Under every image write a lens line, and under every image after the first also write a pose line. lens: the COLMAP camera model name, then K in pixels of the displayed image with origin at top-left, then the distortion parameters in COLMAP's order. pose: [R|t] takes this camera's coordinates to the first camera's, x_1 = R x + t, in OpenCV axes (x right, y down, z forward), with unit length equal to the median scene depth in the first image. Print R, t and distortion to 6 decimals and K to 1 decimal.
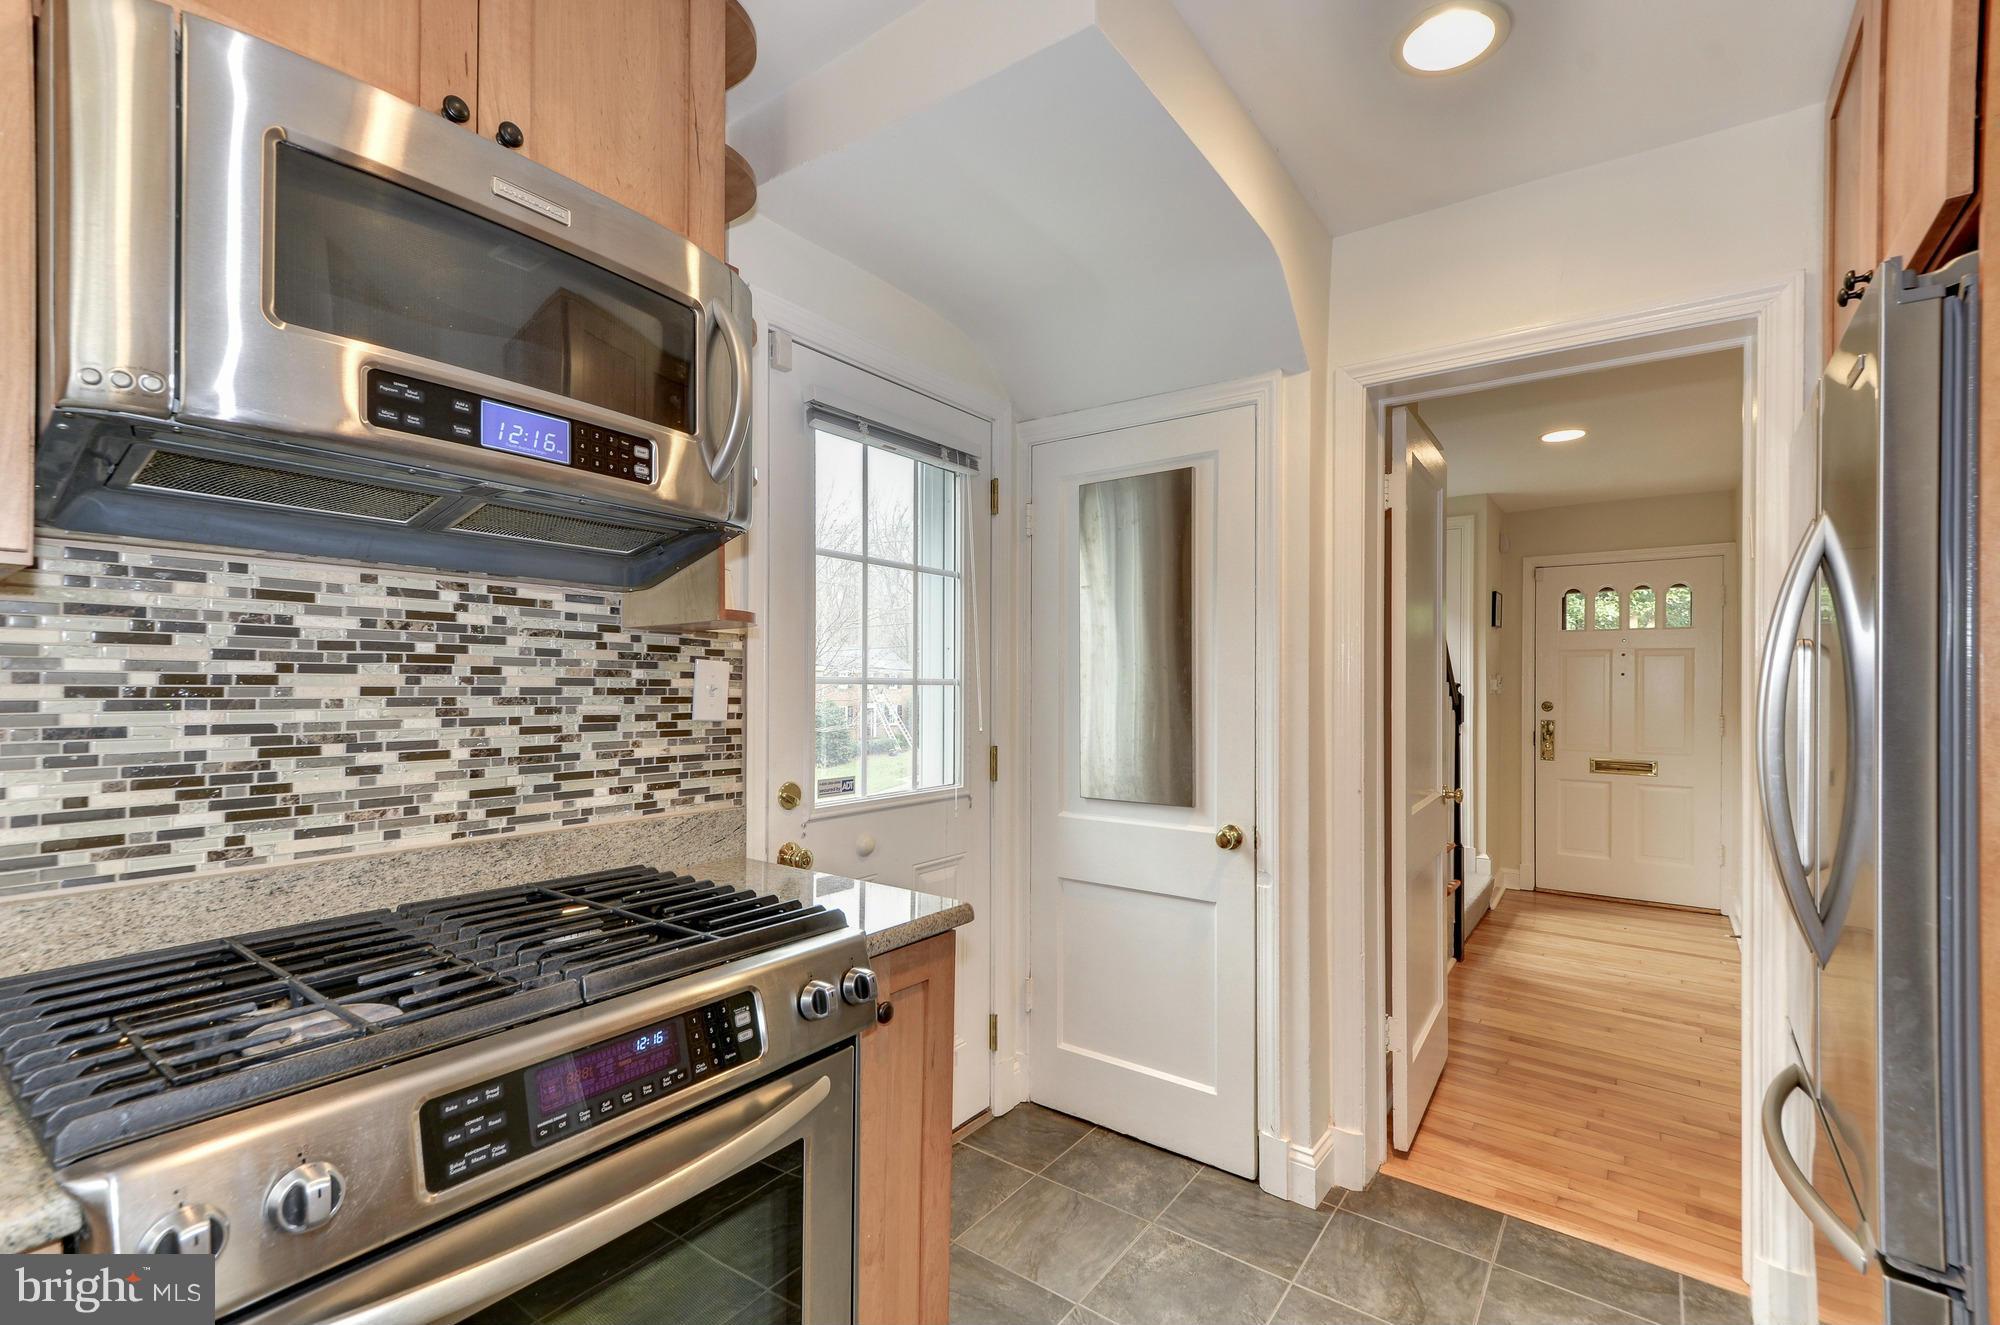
lens RADIAL K [[876.9, 0, 1008.6], [0, 876.9, 680.0], [0, 0, 1]] dist [0.022463, -0.007438]
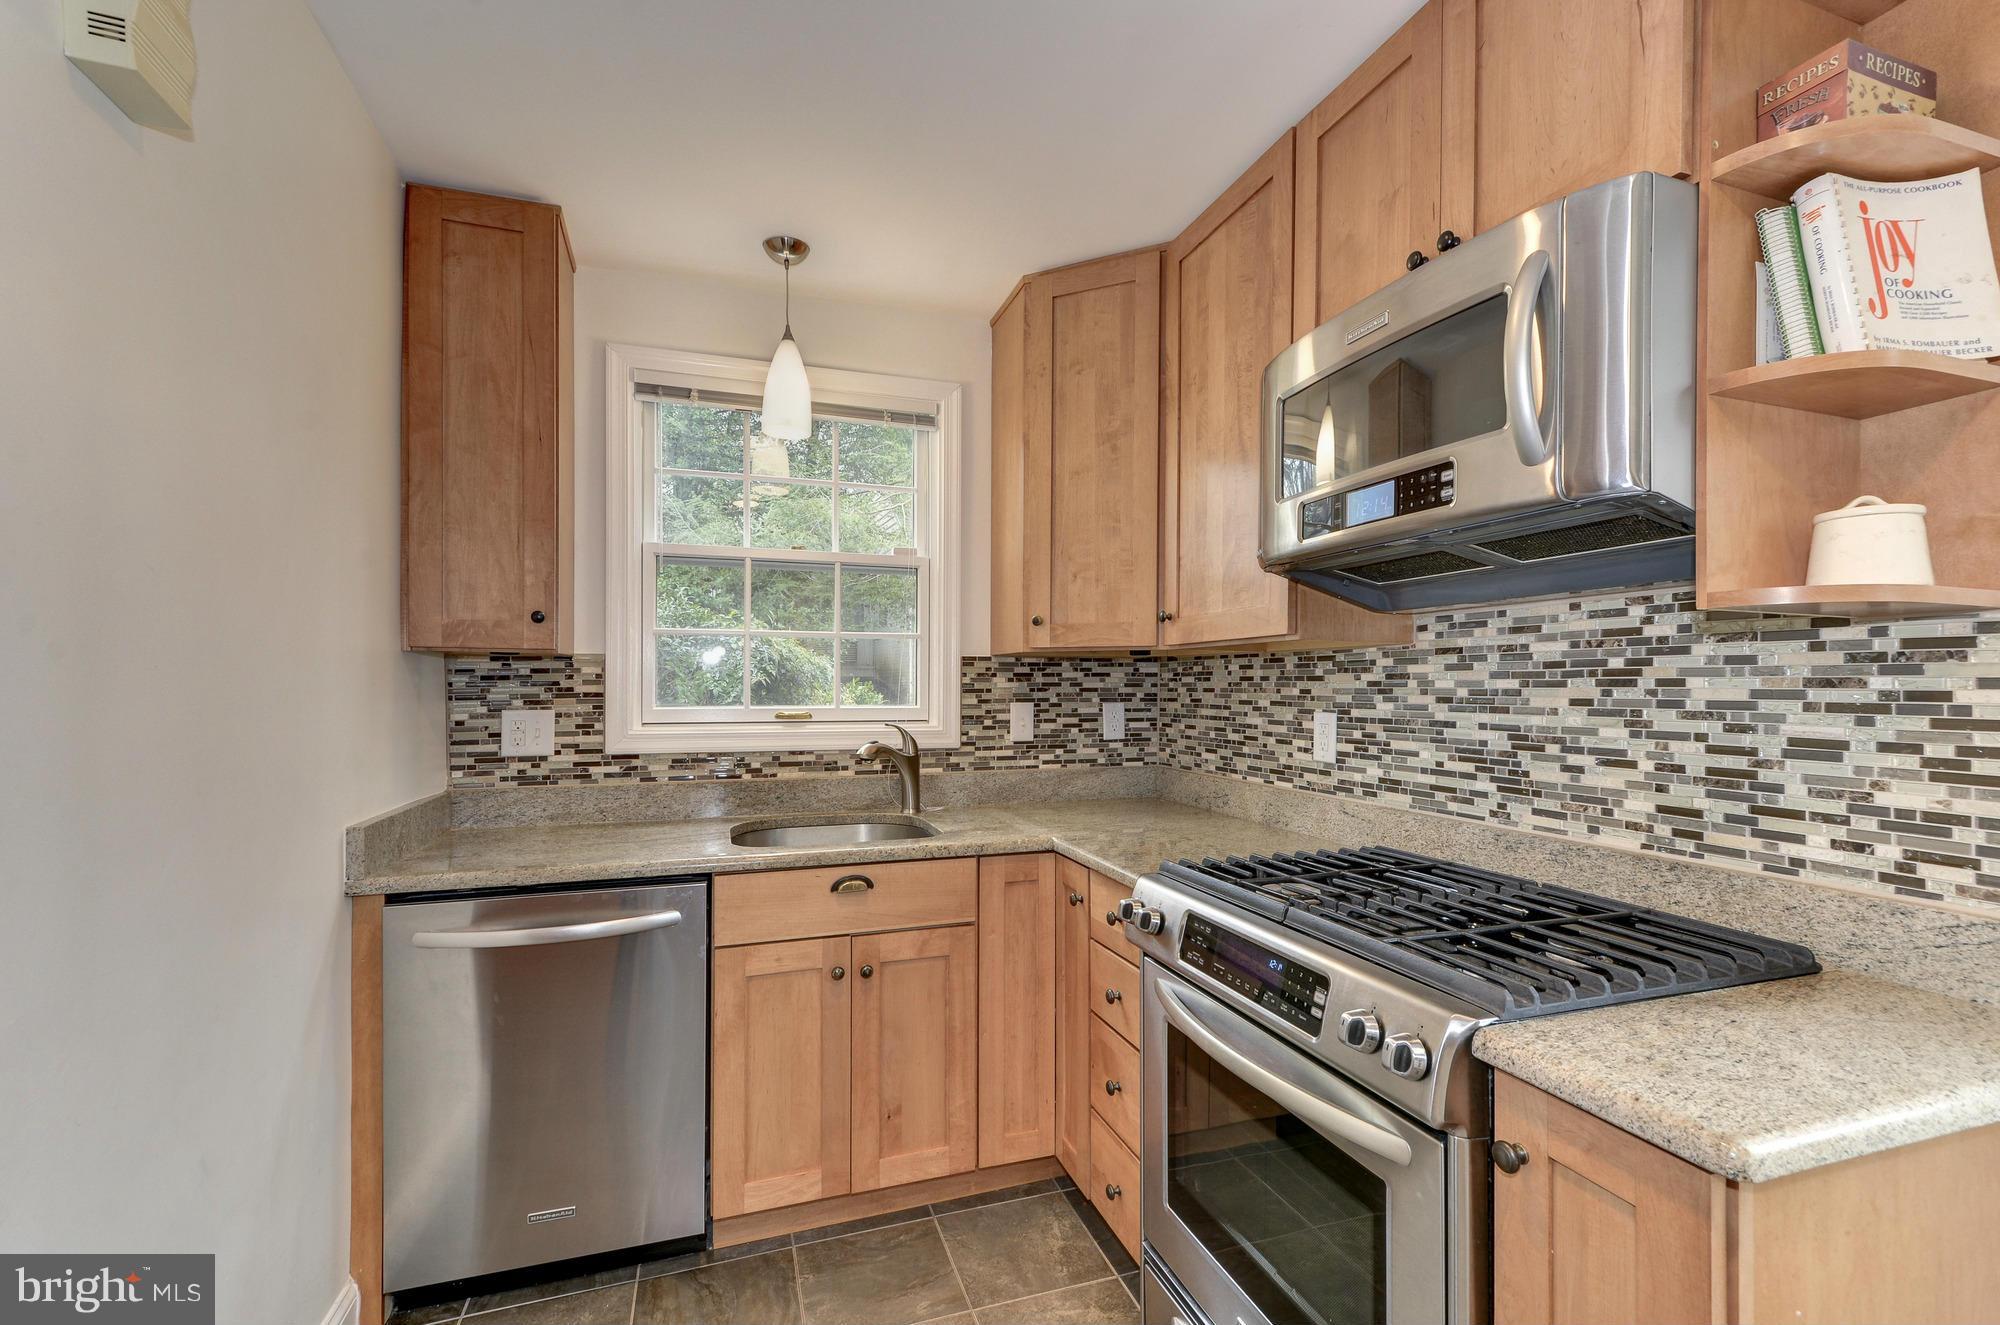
lens RADIAL K [[876.9, 0, 1008.6], [0, 876.9, 680.0], [0, 0, 1]] dist [0.022463, -0.007438]
pose [[-0.576934, -0.013239, -0.816683, 0.626770], [0.000637, 0.999861, -0.016658, 0.002120], [0.816790, -0.010131, -0.576846, 0.993790]]
